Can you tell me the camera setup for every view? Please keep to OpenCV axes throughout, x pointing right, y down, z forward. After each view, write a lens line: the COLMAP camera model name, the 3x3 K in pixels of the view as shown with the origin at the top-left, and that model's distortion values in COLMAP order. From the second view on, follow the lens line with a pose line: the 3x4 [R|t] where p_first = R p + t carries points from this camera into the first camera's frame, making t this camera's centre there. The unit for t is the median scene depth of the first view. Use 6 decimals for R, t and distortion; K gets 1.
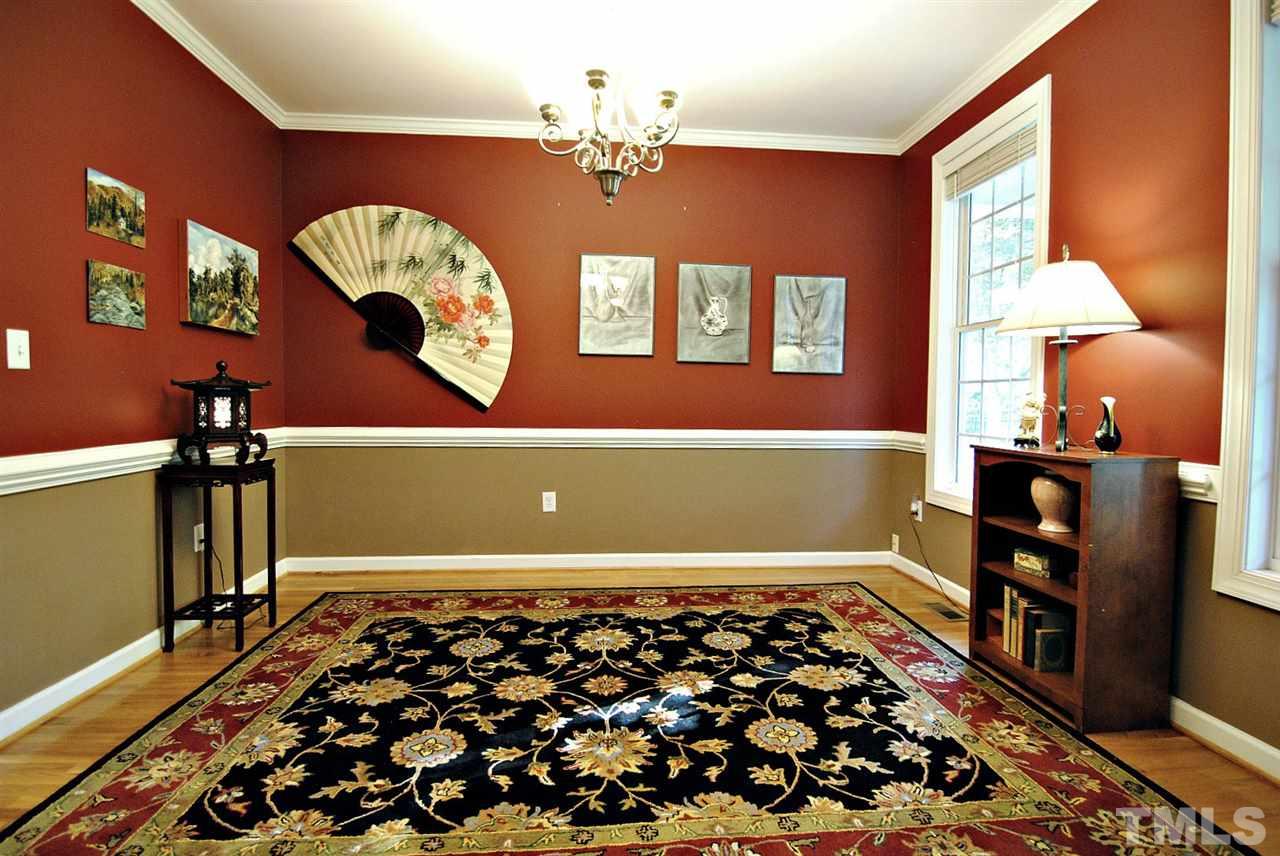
lens RADIAL K [[635.1, 0, 641.2], [0, 635.1, 423.6], [0, 0, 1]] dist [-0.003179, -0.011333]
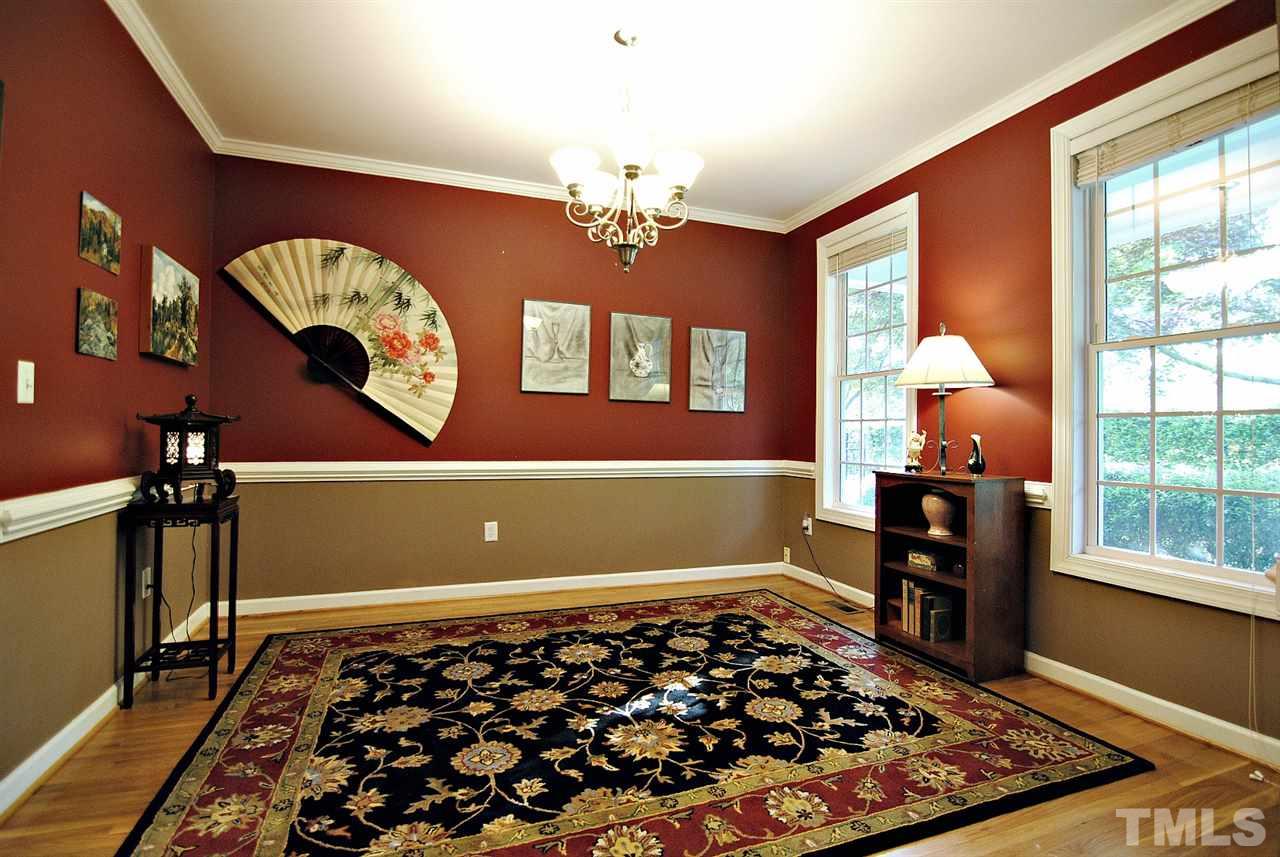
lens RADIAL K [[622.2, 0, 640.8], [0, 622.2, 424.6], [0, 0, 1]] dist [-0.002908, -0.010590]
pose [[0.962866, 0.005454, 0.269923, -0.284163], [0.007075, 0.998943, -0.045423, -0.006900], [-0.269886, 0.045646, 0.961810, -0.092533]]
